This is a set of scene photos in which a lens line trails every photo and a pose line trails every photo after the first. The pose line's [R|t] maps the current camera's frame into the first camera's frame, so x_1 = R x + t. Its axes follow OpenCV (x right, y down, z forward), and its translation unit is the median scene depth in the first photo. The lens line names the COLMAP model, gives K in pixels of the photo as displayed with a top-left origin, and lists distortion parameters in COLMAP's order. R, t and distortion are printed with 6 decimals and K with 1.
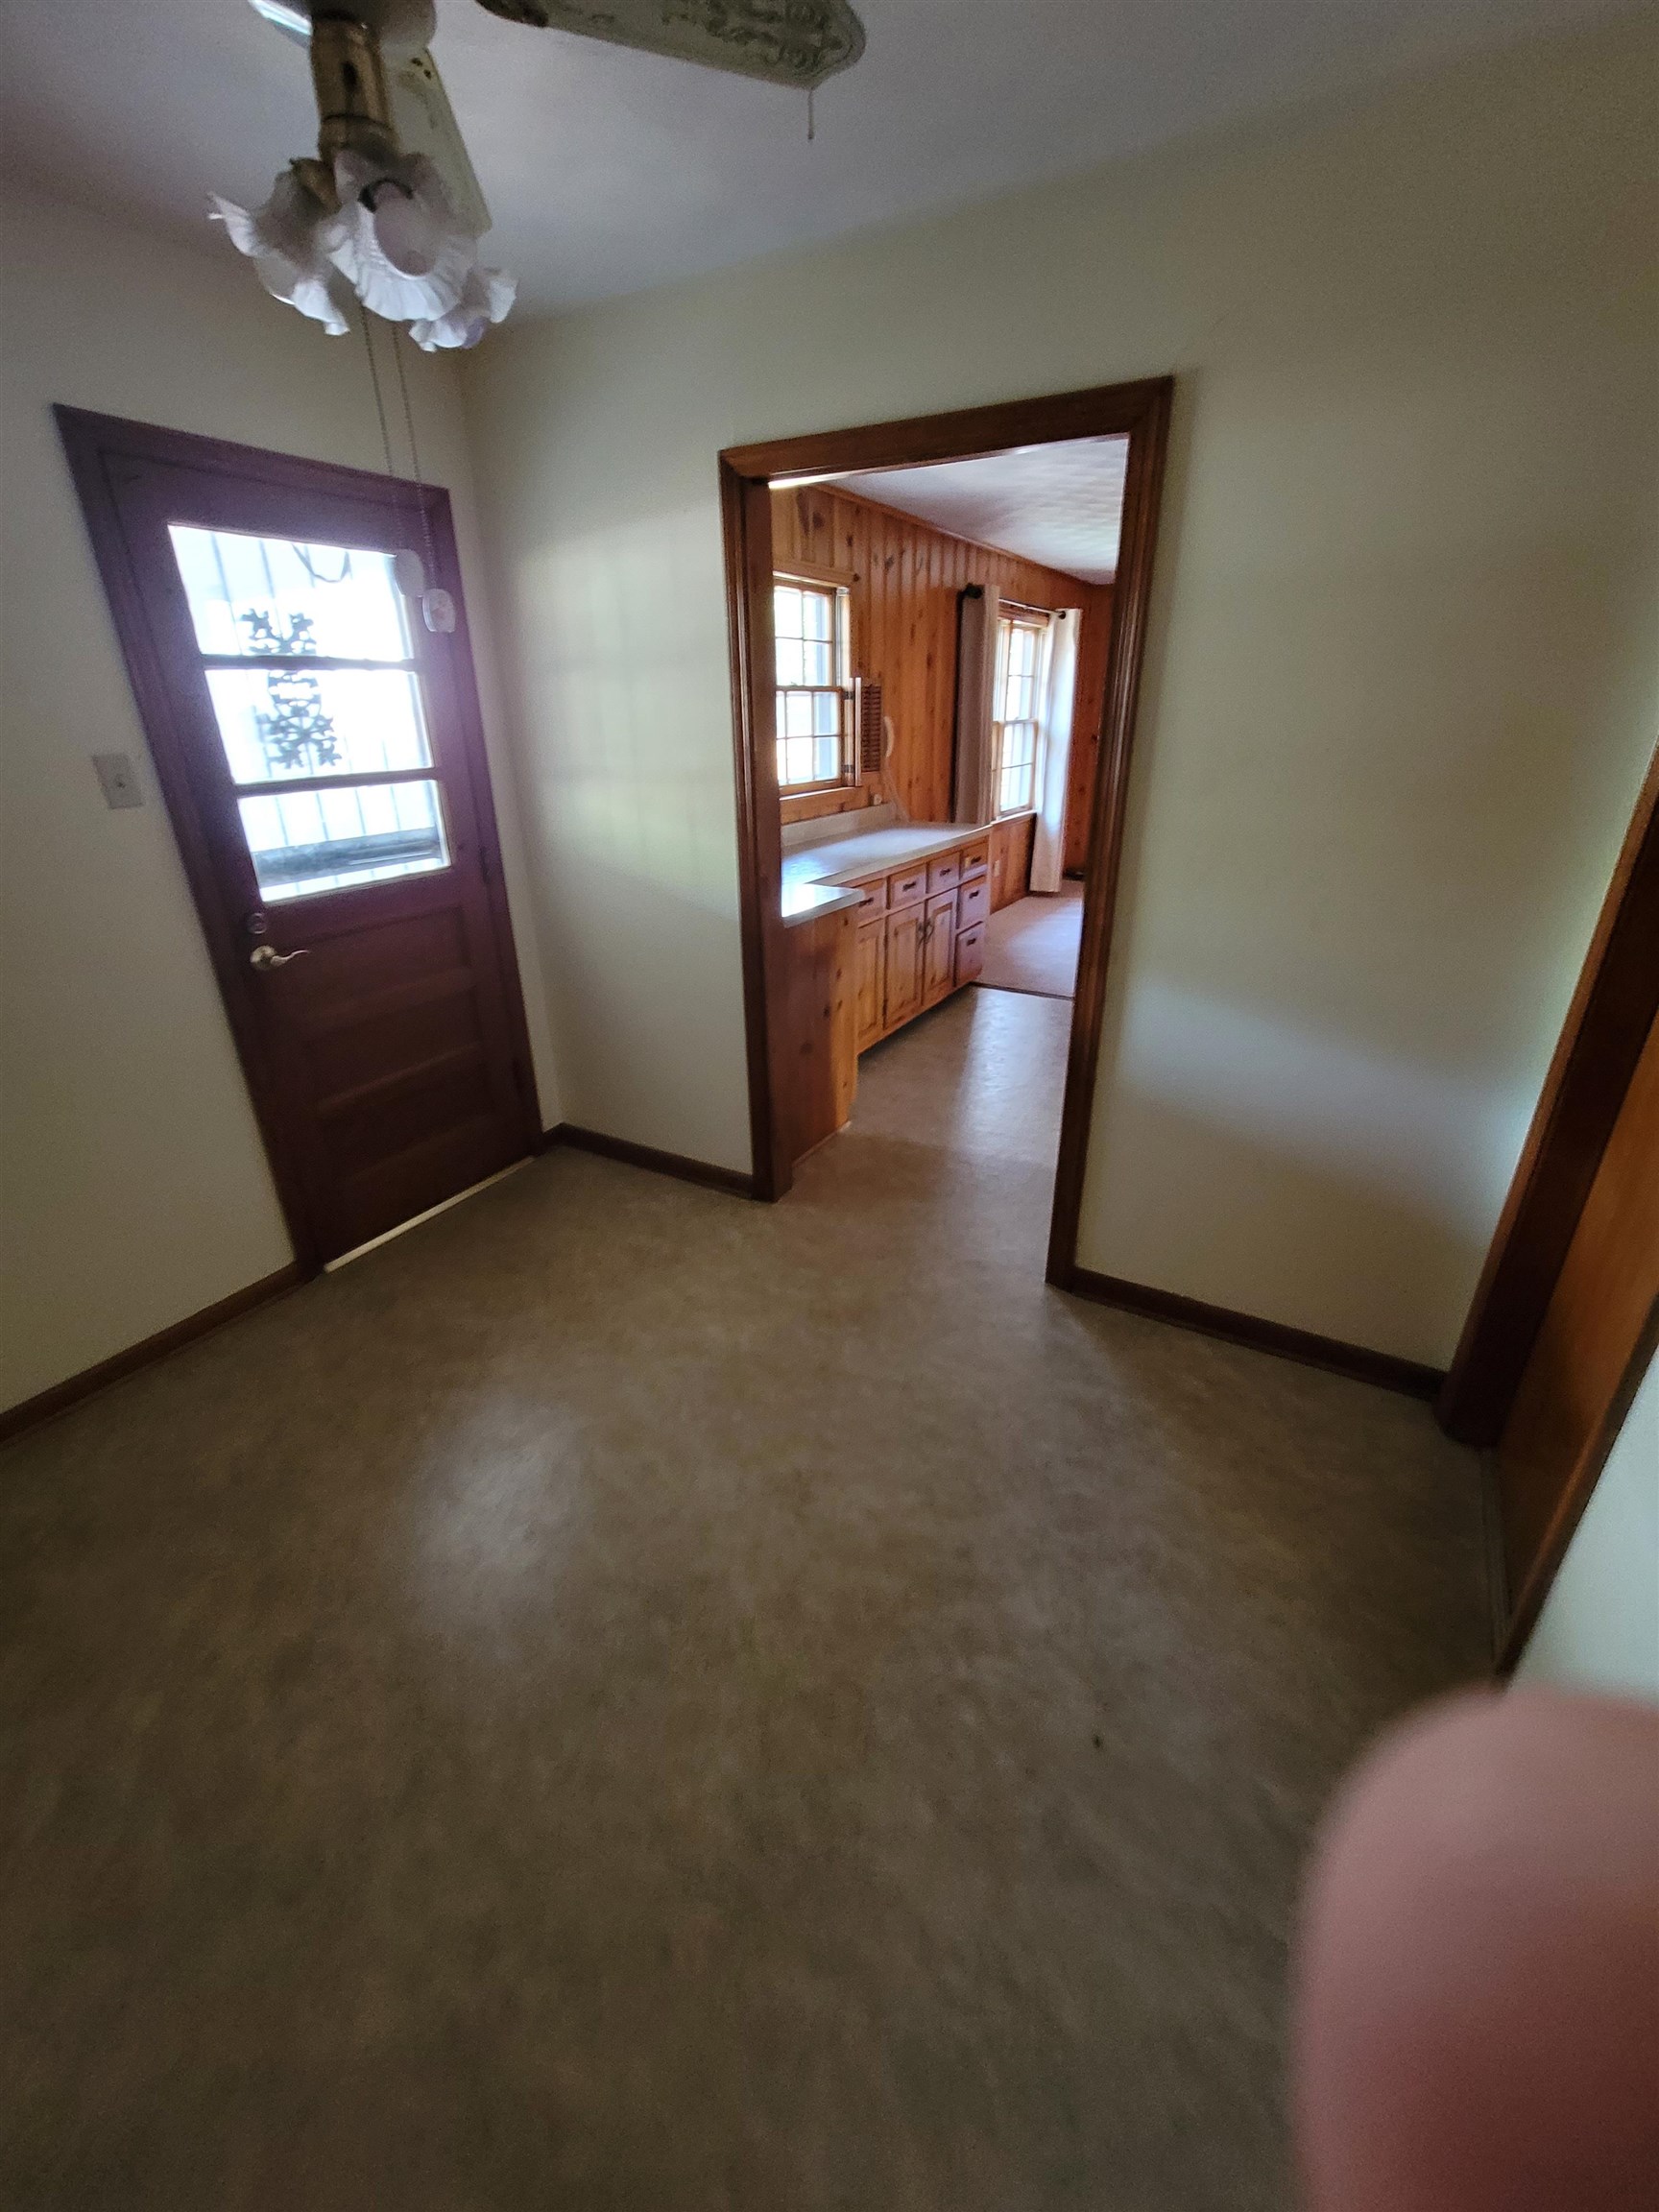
lens RADIAL K [[919.0, 0, 829.5], [0, 919.0, 1106.0], [0, 0, 1]] dist [-0.014867, 0.000068]
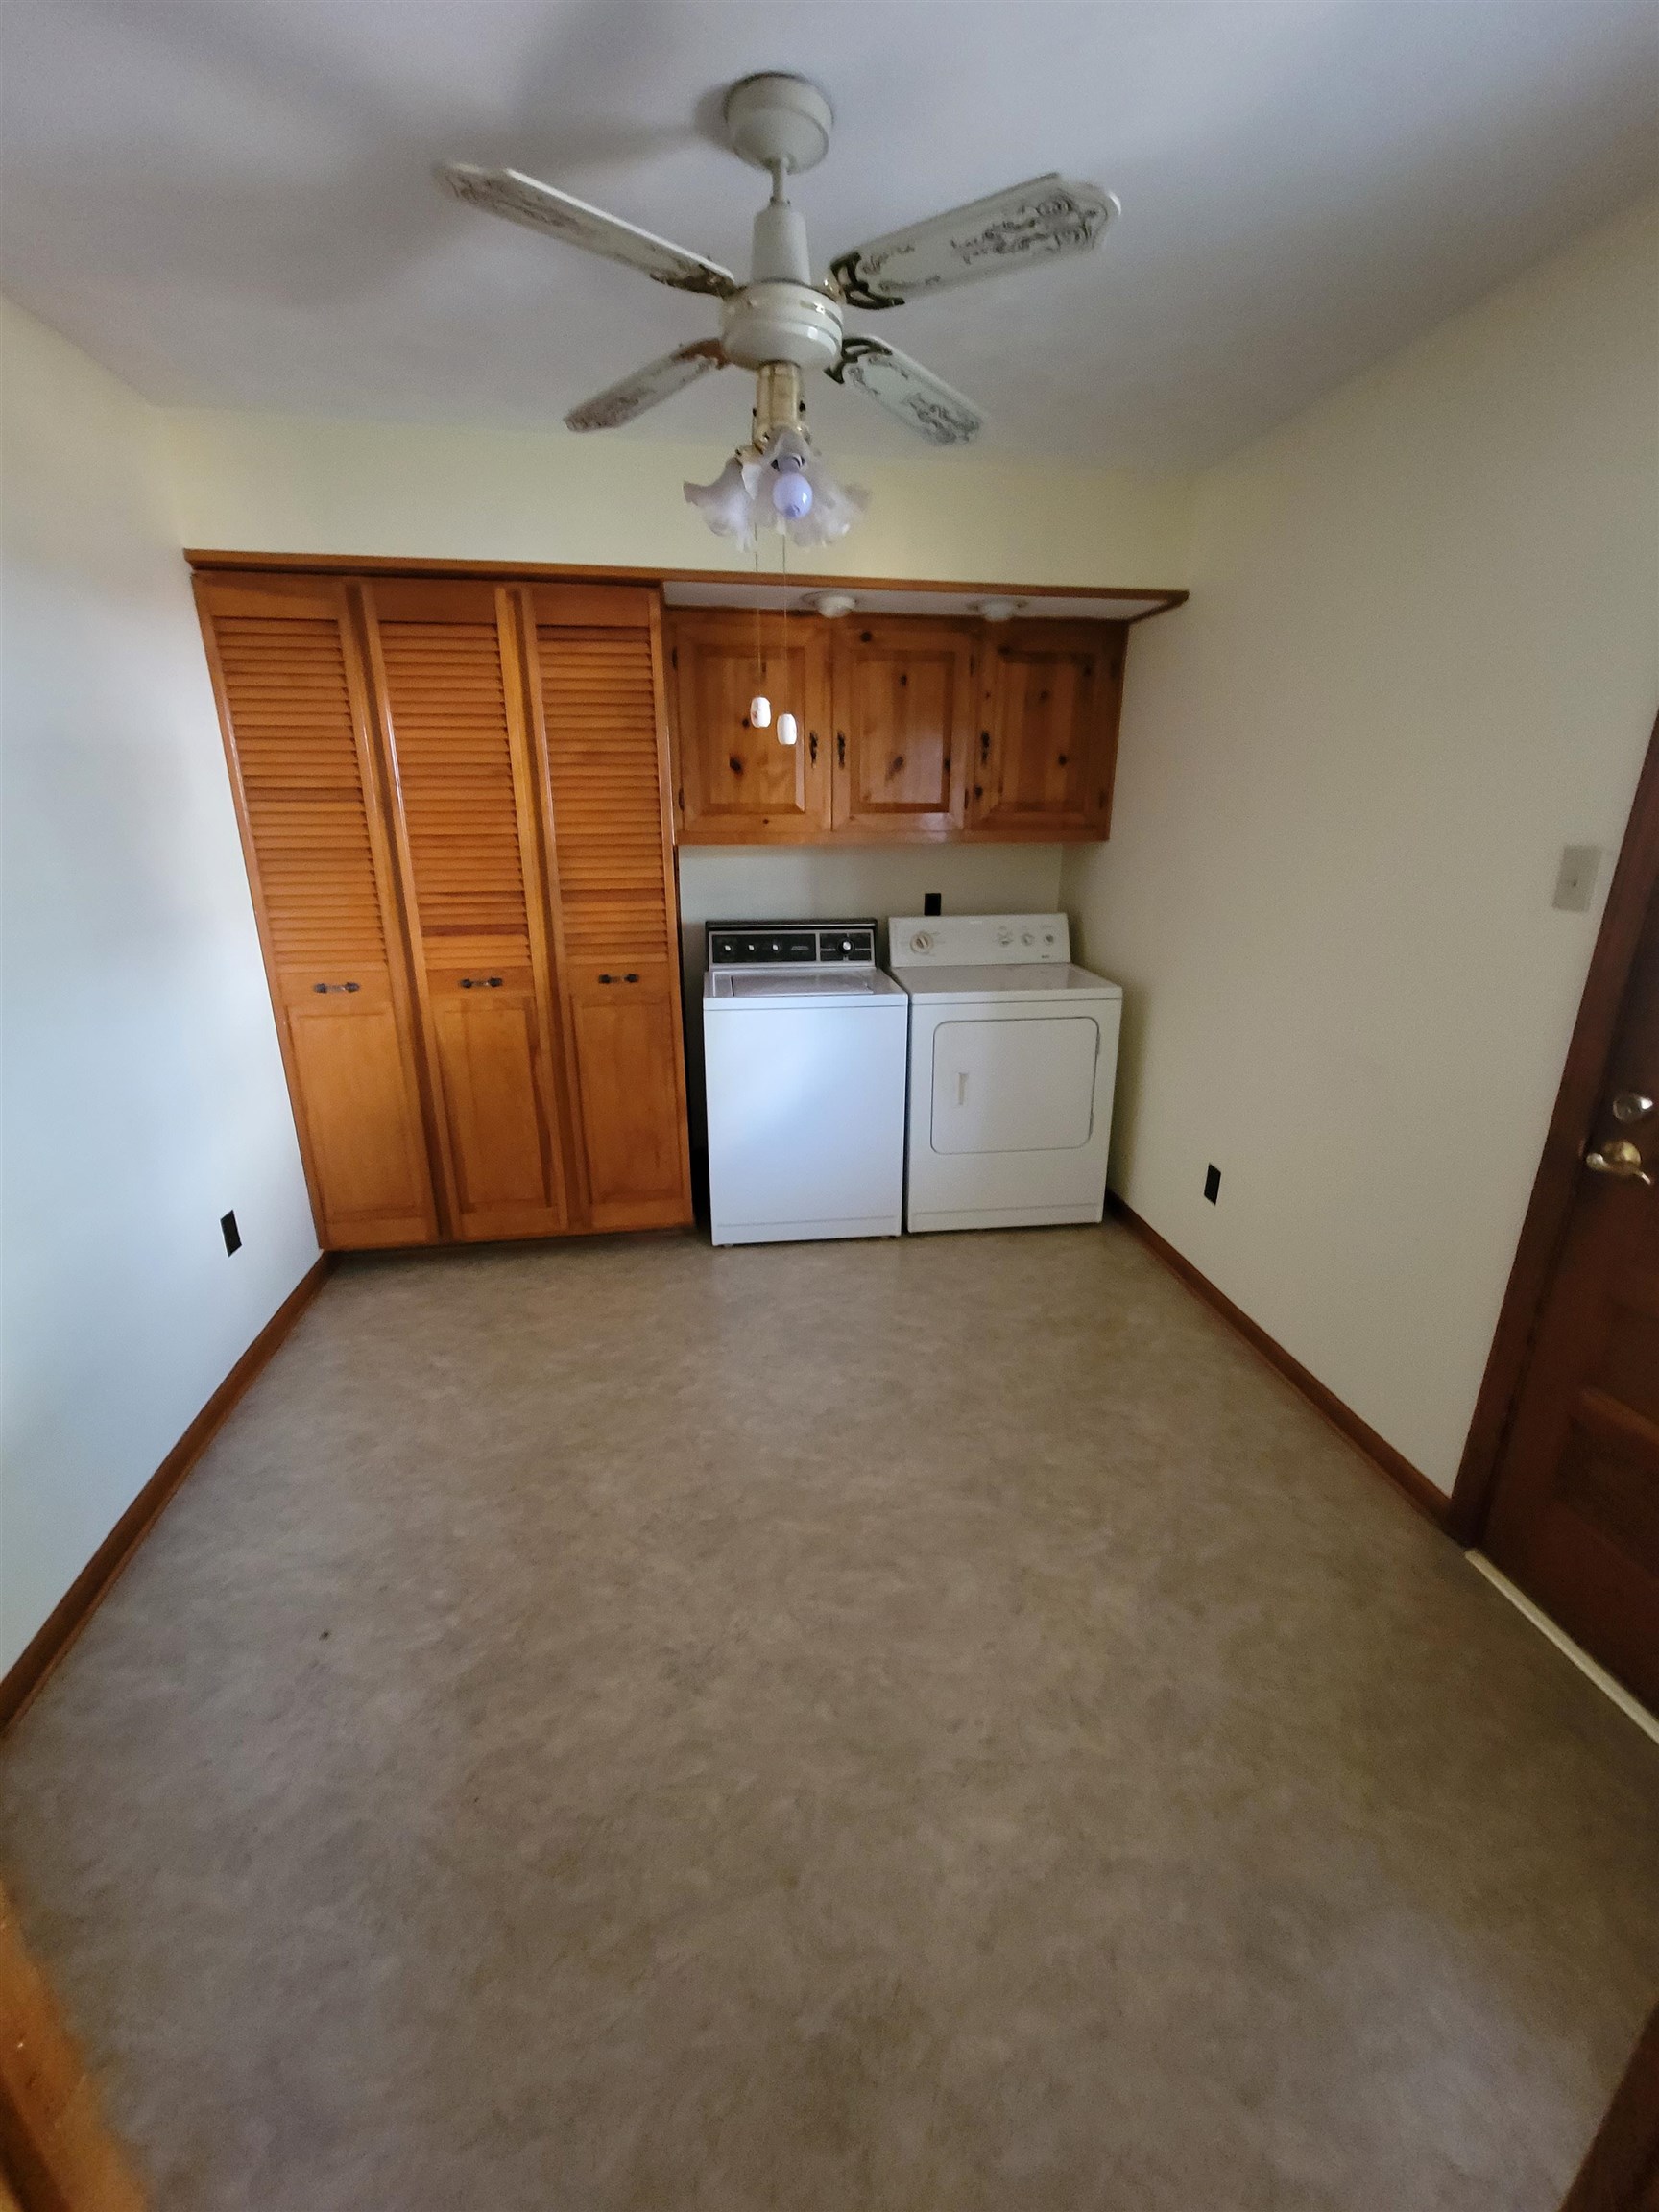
lens RADIAL K [[919.0, 0, 829.5], [0, 919.0, 1106.0], [0, 0, 1]] dist [-0.014867, 0.000068]
pose [[-0.784020, 0.206424, -0.585407, 0.275119], [-0.239752, 0.769200, 0.592326, -0.580233], [0.572566, 0.604748, -0.553578, 1.340259]]
